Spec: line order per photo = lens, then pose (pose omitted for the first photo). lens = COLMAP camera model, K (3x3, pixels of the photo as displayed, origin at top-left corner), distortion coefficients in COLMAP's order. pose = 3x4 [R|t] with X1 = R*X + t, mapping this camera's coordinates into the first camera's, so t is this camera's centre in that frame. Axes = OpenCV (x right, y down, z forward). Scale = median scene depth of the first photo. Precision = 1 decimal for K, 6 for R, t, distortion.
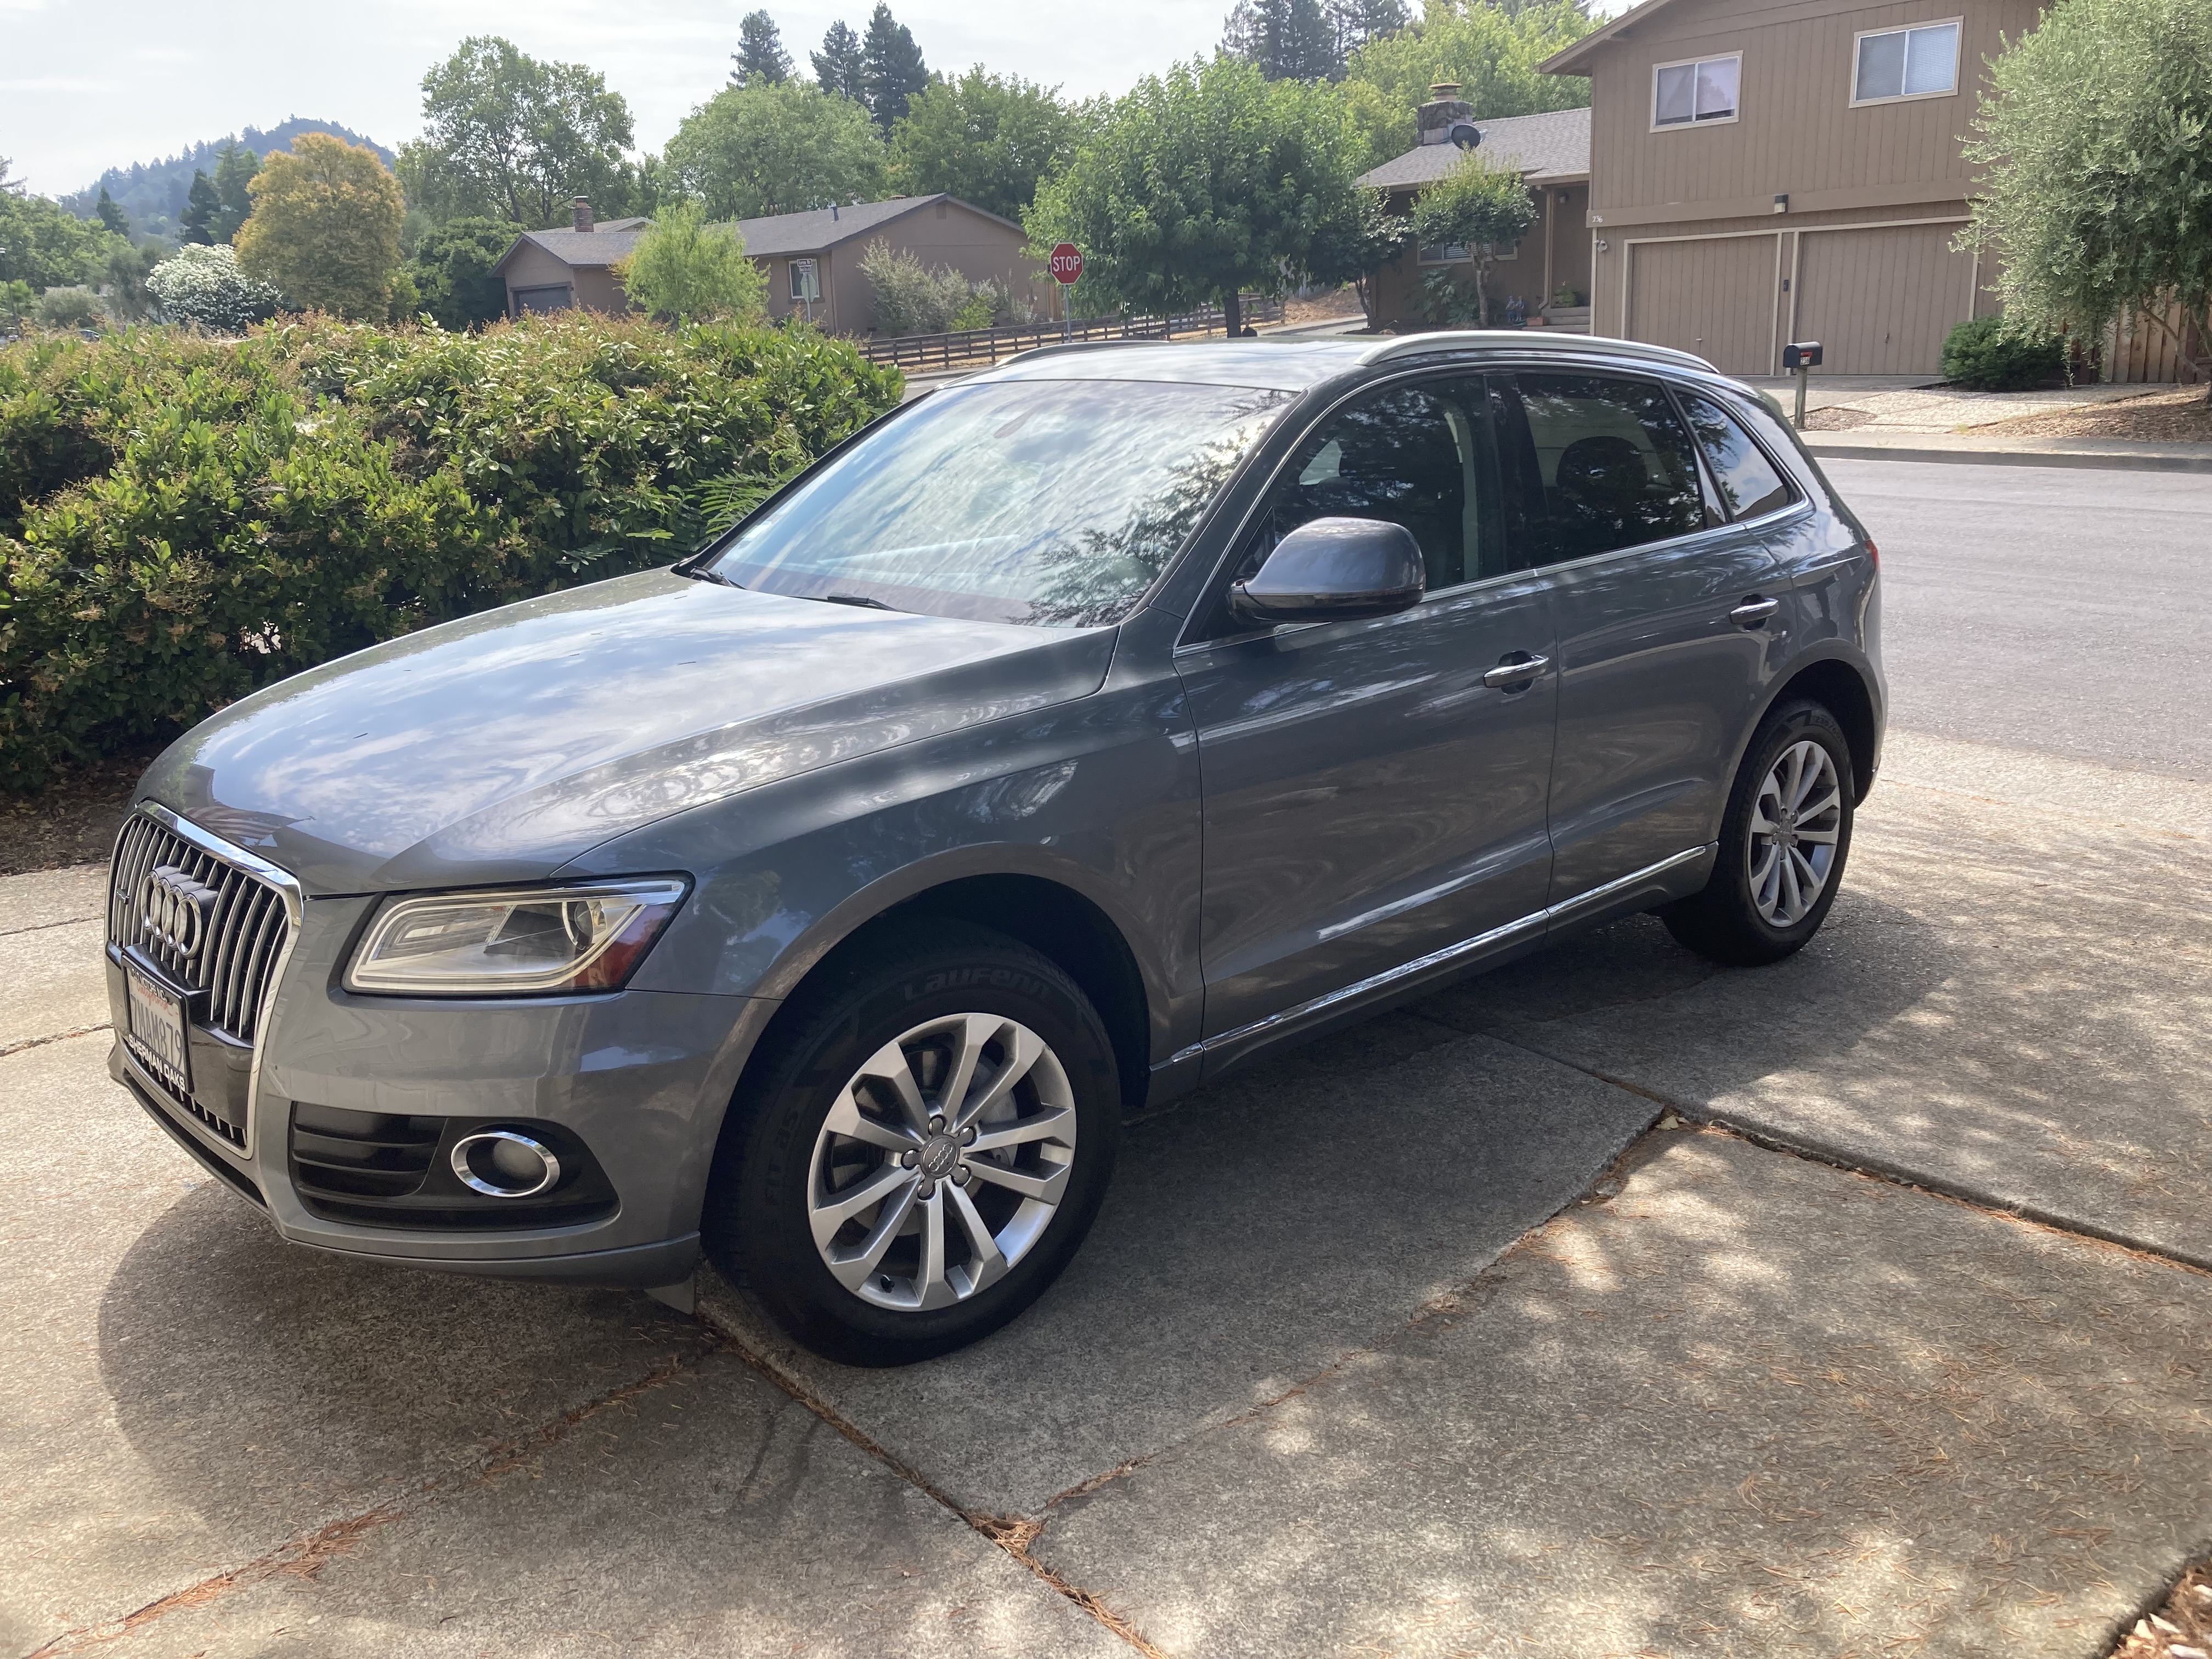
lens RADIAL K [[1836.5, 0, 1111.7], [0, 1836.5, 830.0], [0, 0, 1]] dist [-0.004497, 0.000697]
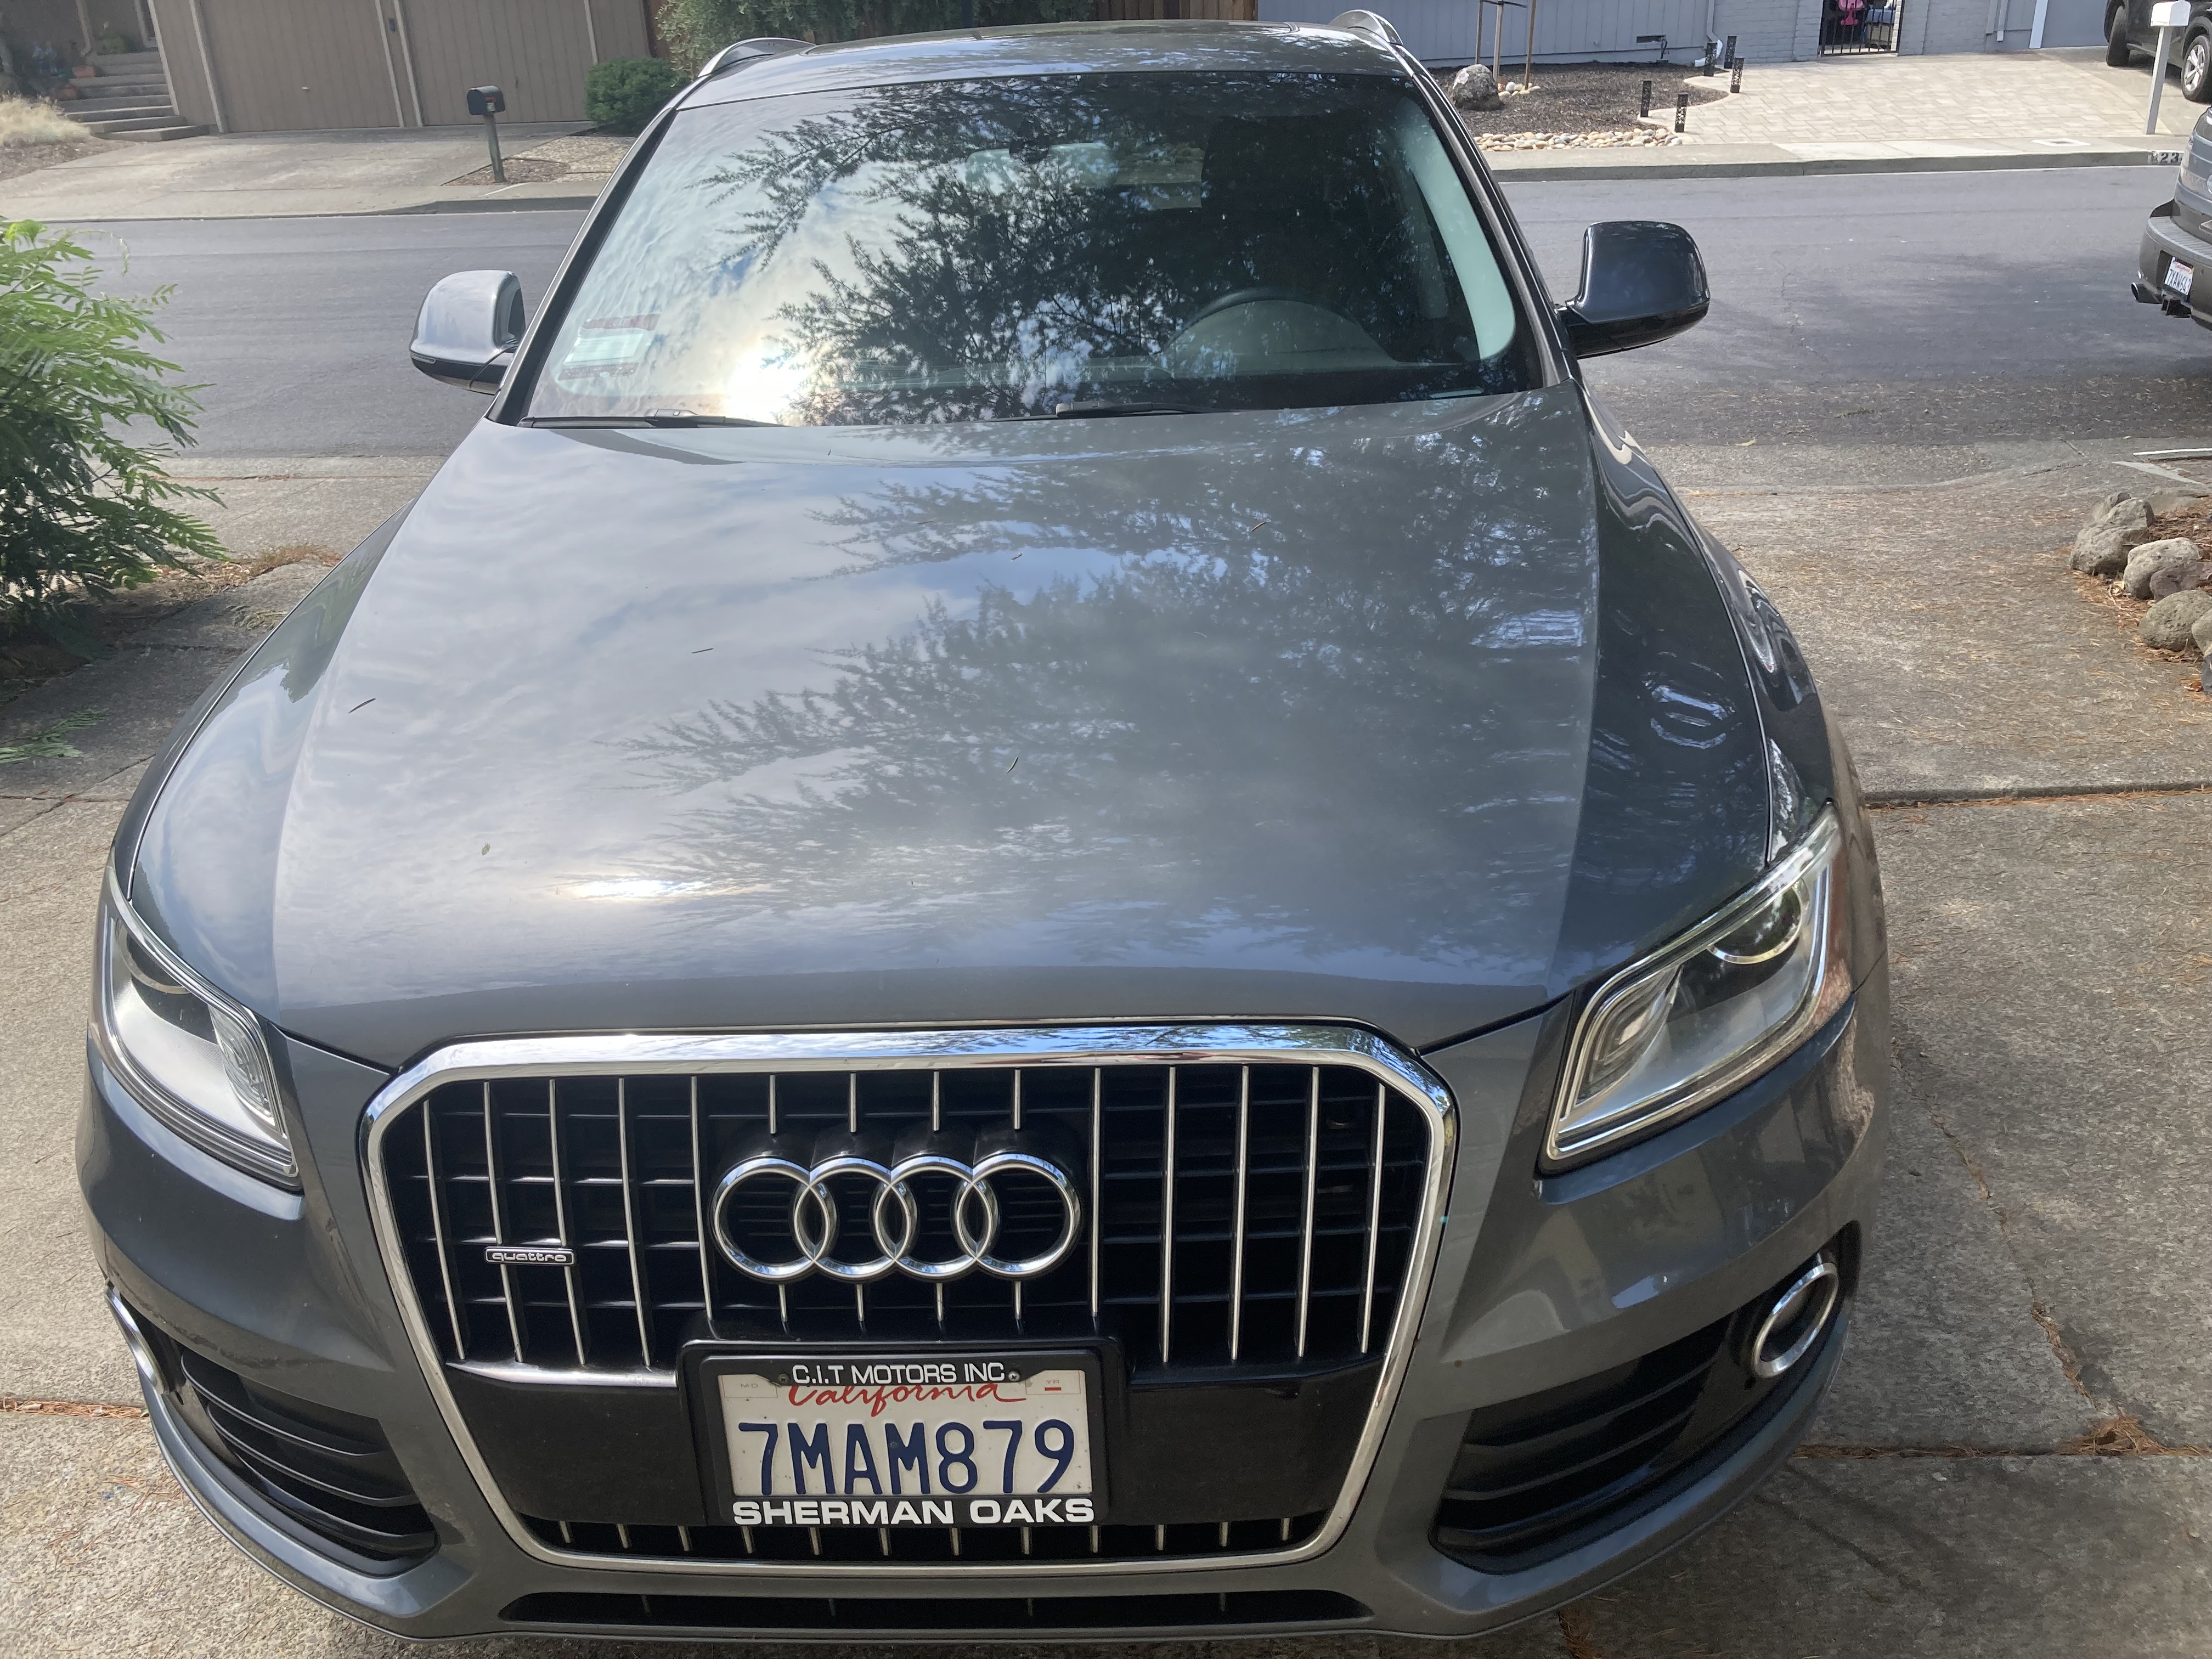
lens RADIAL K [[1836.5, 0, 1107.1], [0, 1836.5, 835.2], [0, 0, 1]] dist [-0.004497, 0.000697]
pose [[0.690832, -0.285961, 0.664061, -0.122635], [0.205131, 0.958240, 0.199241, -0.020866], [-0.693306, -0.001422, 0.720642, 0.102571]]
